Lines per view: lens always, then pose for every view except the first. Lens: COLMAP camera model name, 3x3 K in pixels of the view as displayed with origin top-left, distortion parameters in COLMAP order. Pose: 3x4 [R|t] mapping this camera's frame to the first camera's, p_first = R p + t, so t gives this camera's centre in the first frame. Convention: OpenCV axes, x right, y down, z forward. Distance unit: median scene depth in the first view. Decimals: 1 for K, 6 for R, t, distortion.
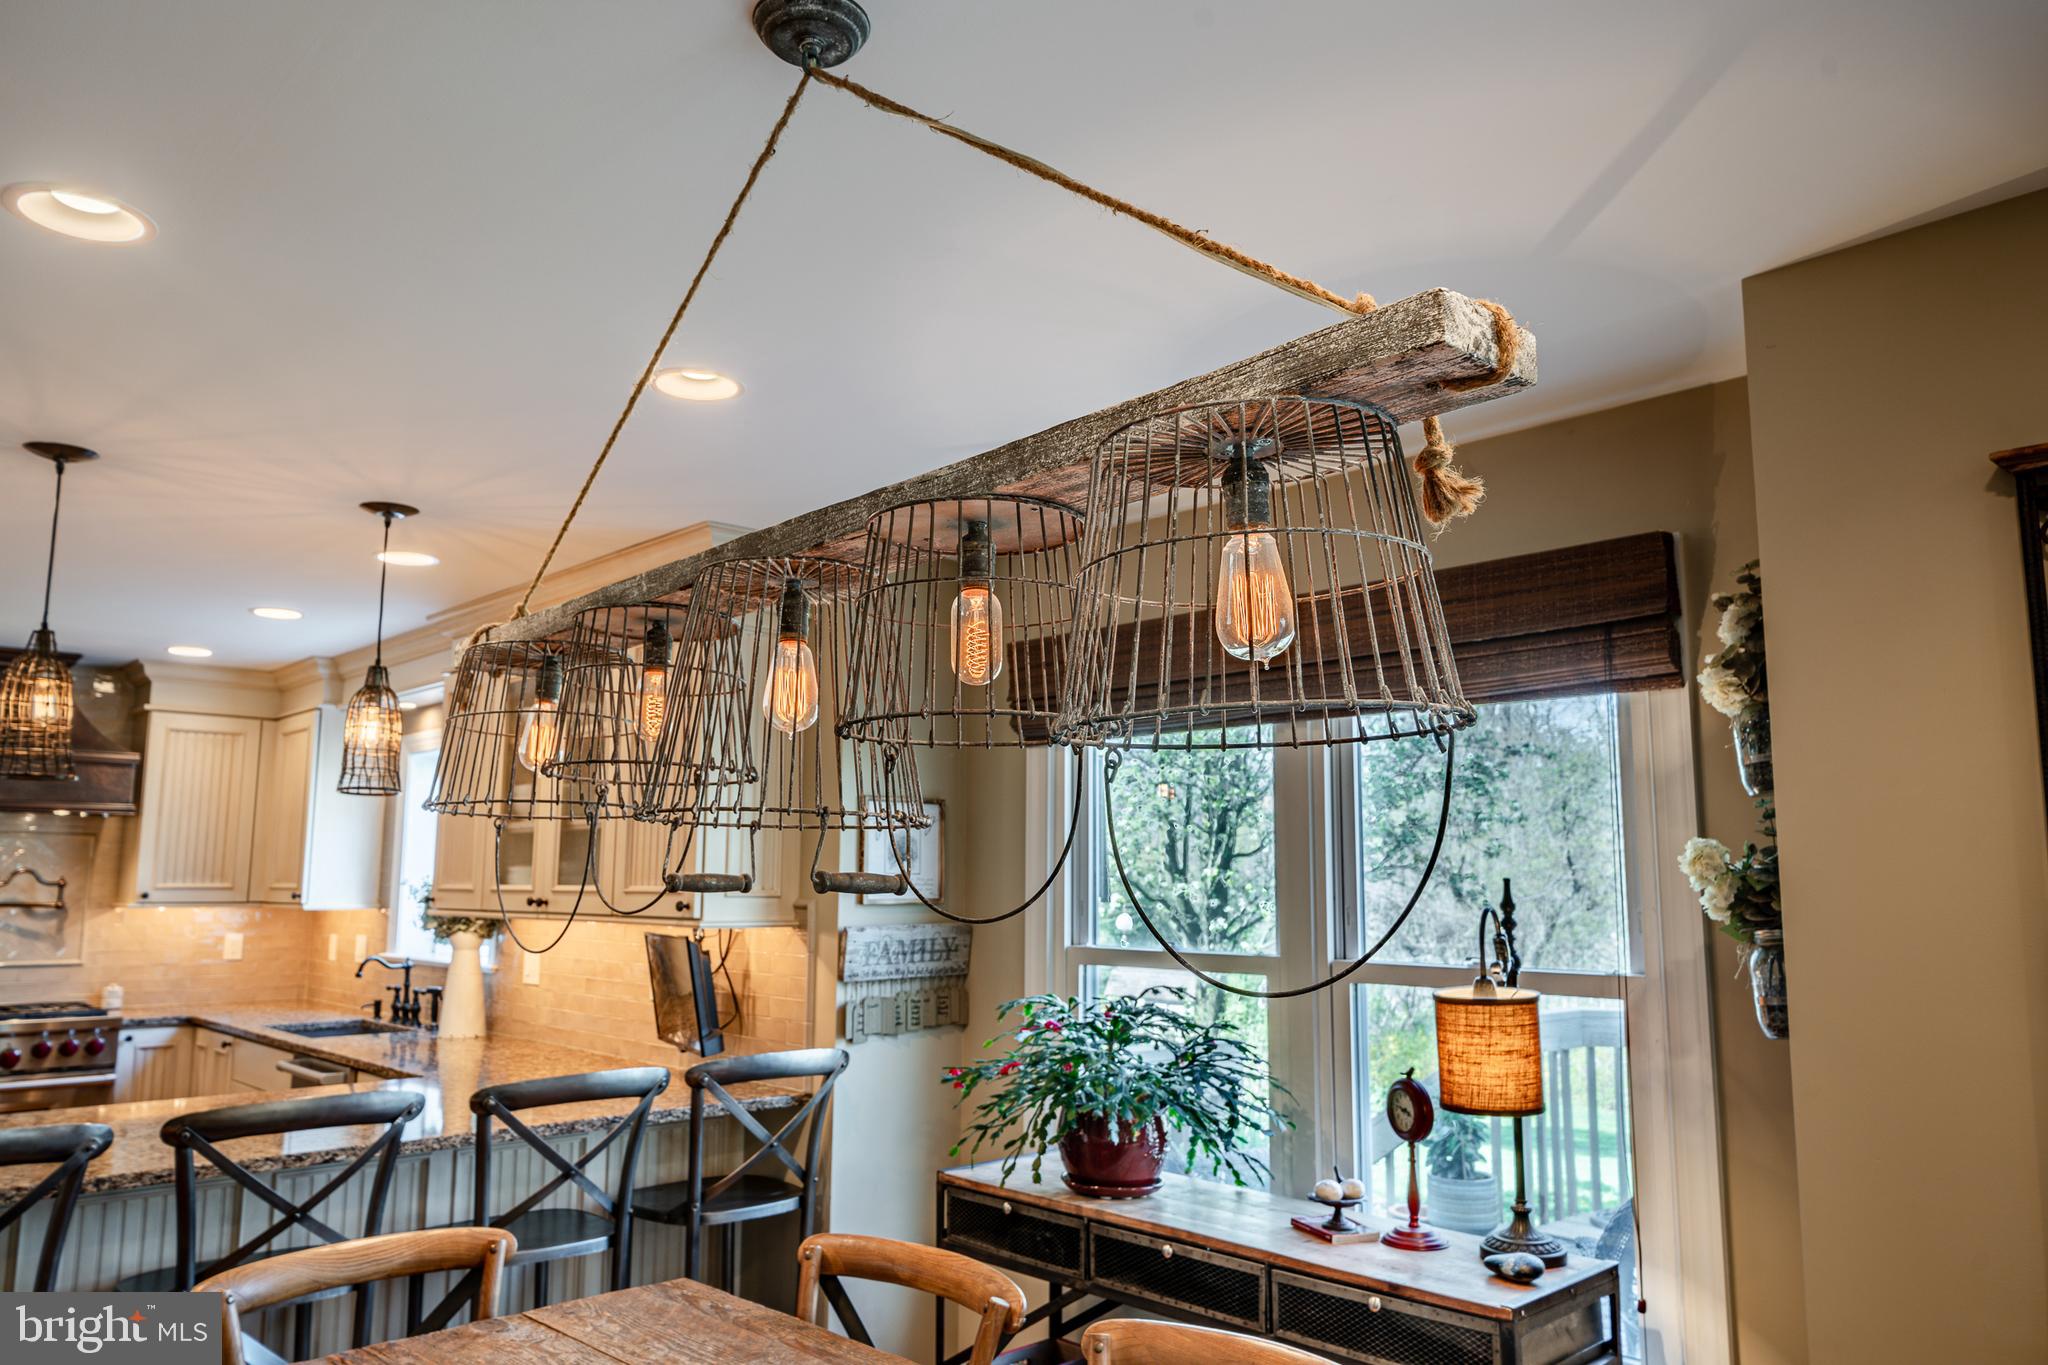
lens RADIAL K [[1399.3, 0, 1013.3], [0, 1399.3, 691.0], [0, 0, 1]] dist [-0.001582, 0.002078]
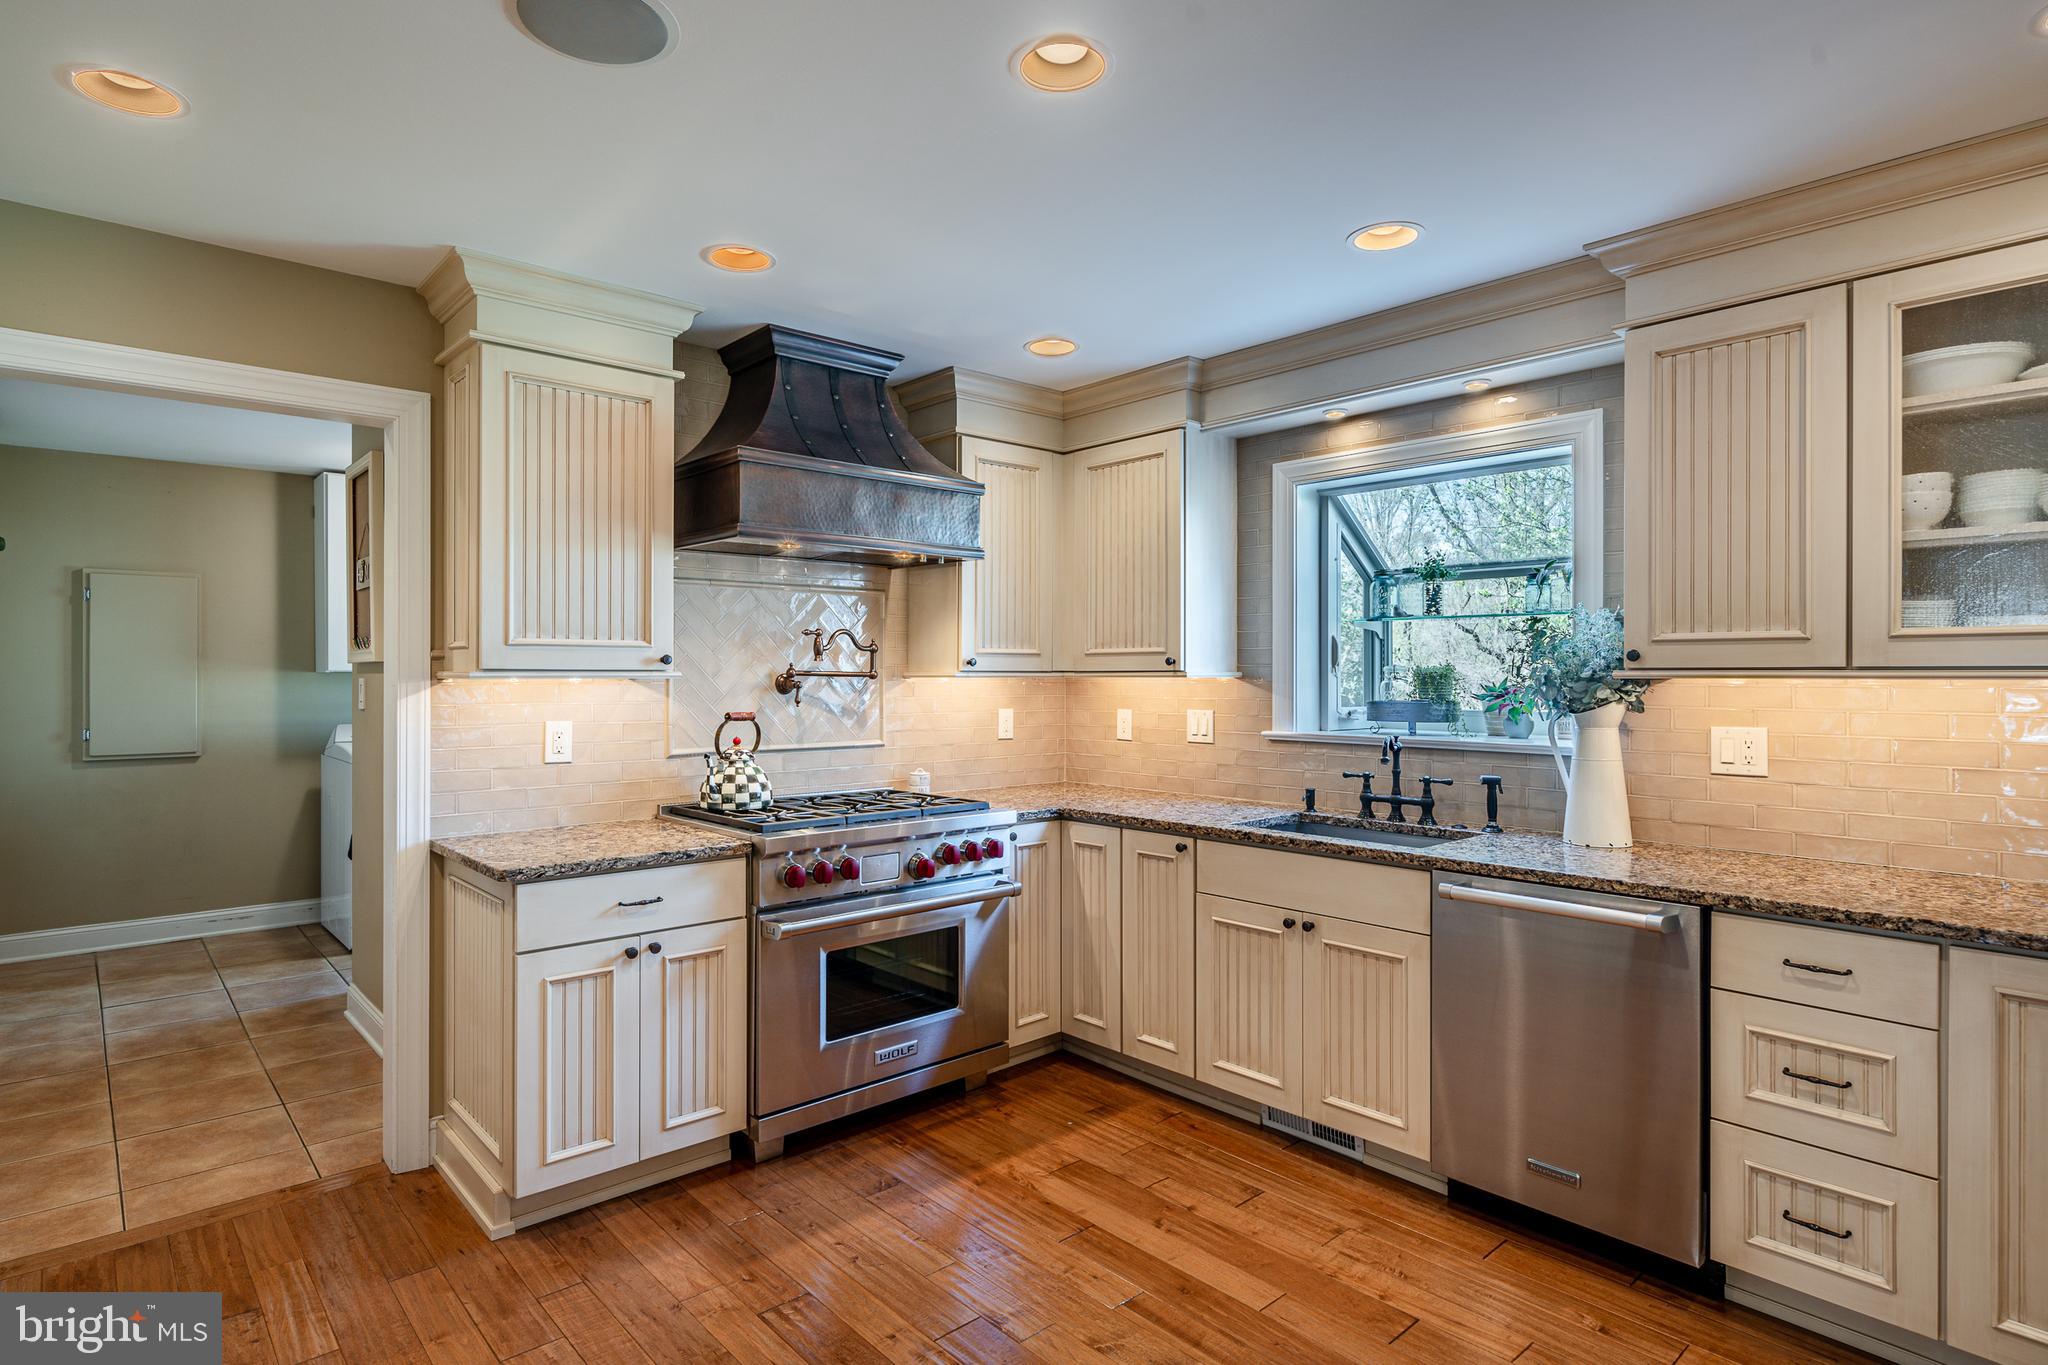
lens RADIAL K [[1072.0, 0, 1013.5], [0, 1072.0, 677.1], [0, 0, 1]] dist [0.001845, -0.000945]
pose [[0.999558, -0.003993, -0.029473, -0.605648], [0.008056, 0.990249, 0.139079, 0.071089], [0.028630, -0.139255, 0.989843, 0.398396]]
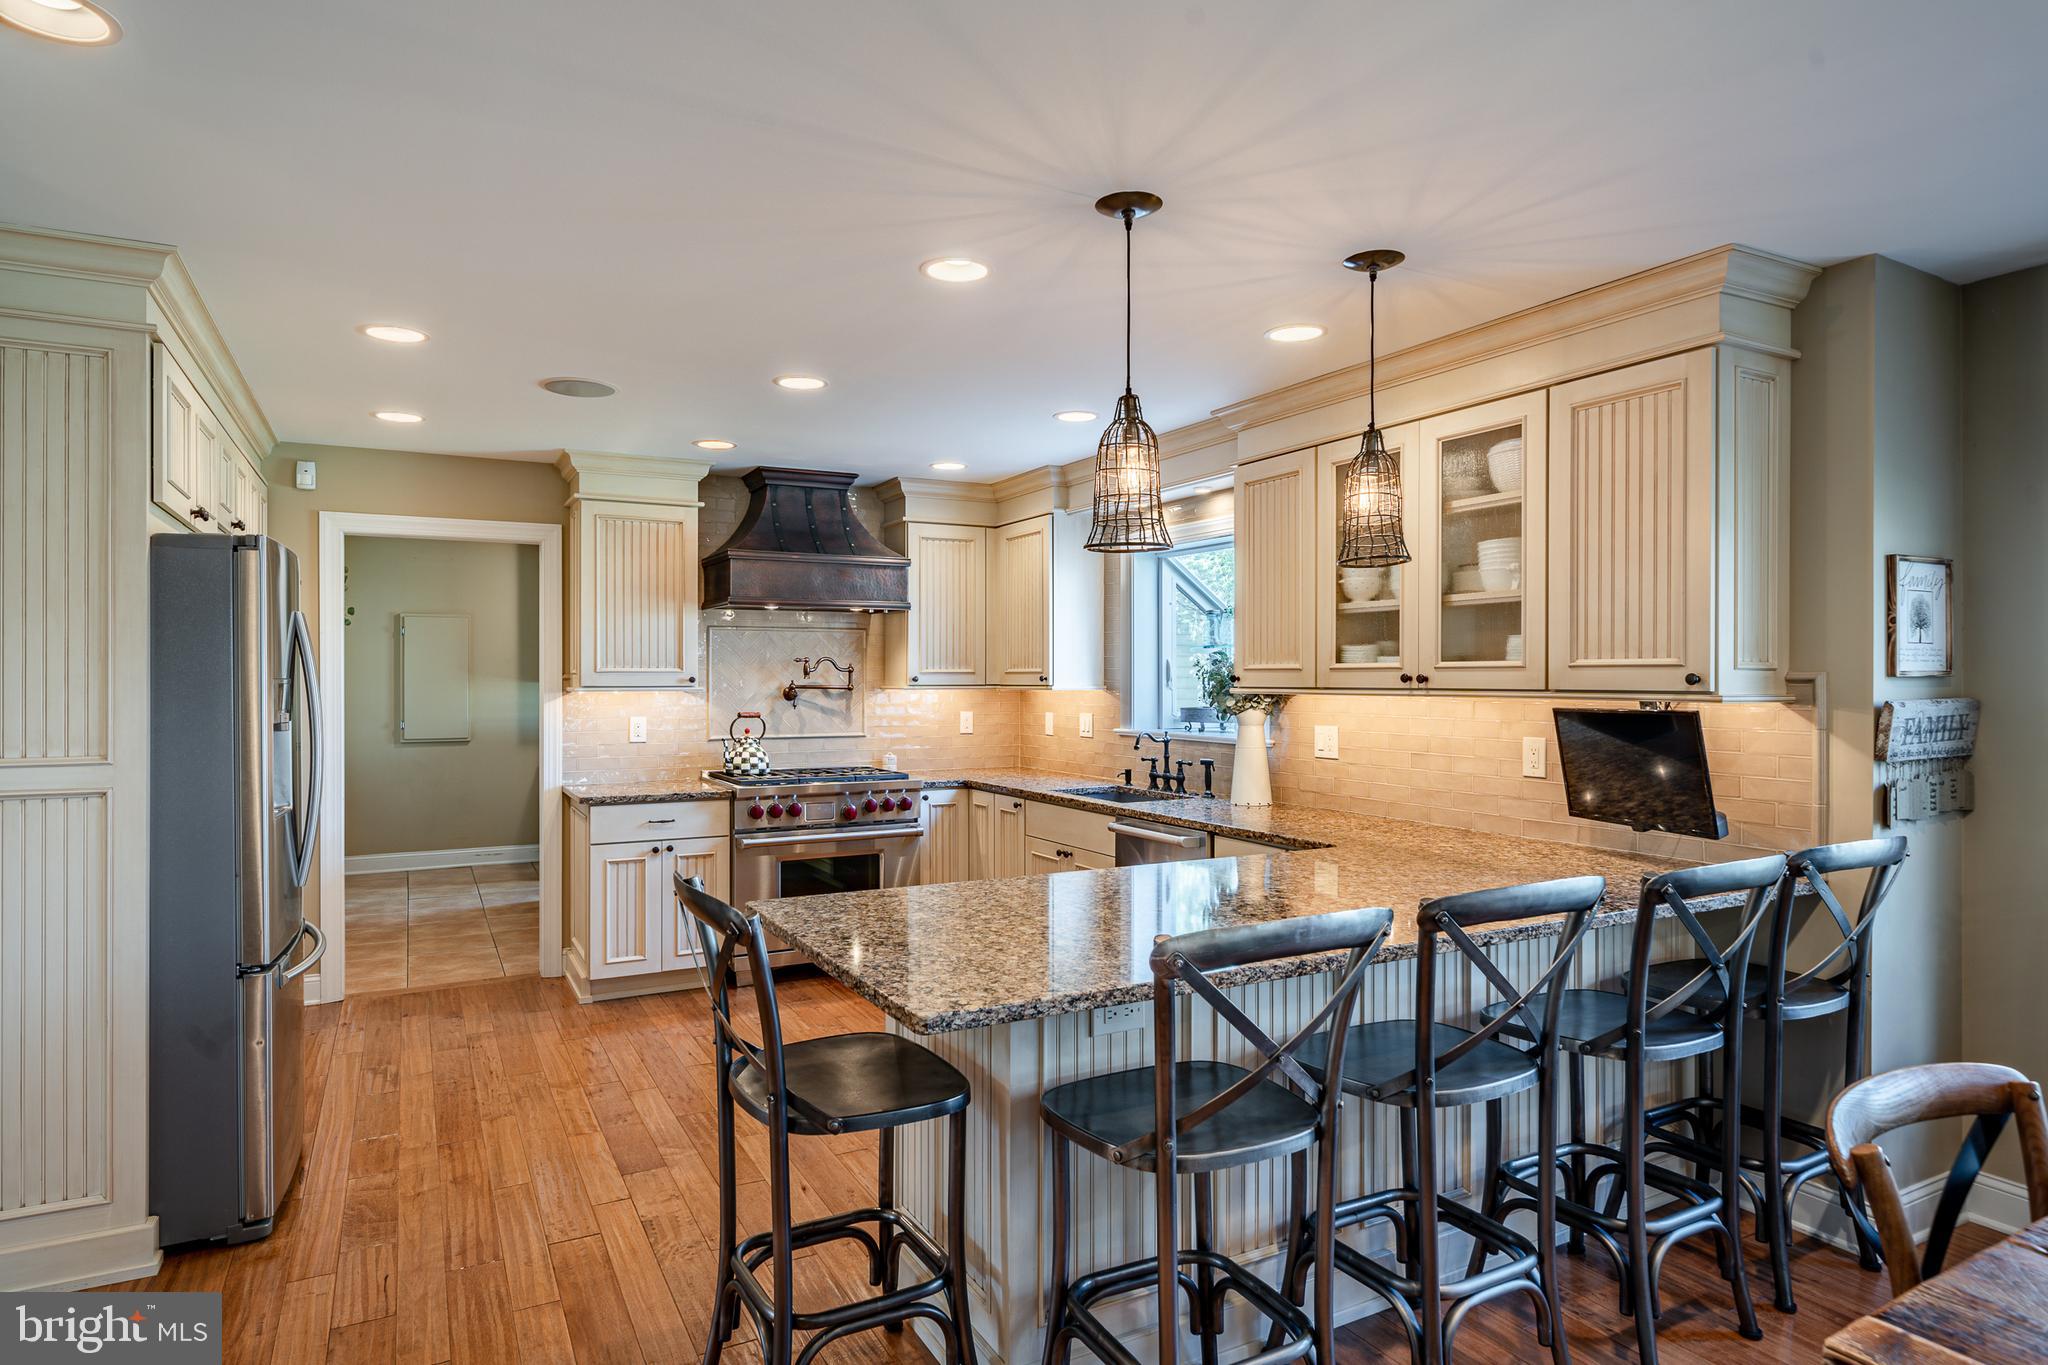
lens RADIAL K [[1140.9, 0, 1017.4], [0, 1140.9, 684.7], [0, 0, 1]] dist [0.004657, -0.002758]
pose [[0.965353, -0.003531, -0.260925, -0.299826], [0.040789, 0.989659, 0.137517, 0.022800], [0.257742, -0.143396, 0.955514, 0.105744]]
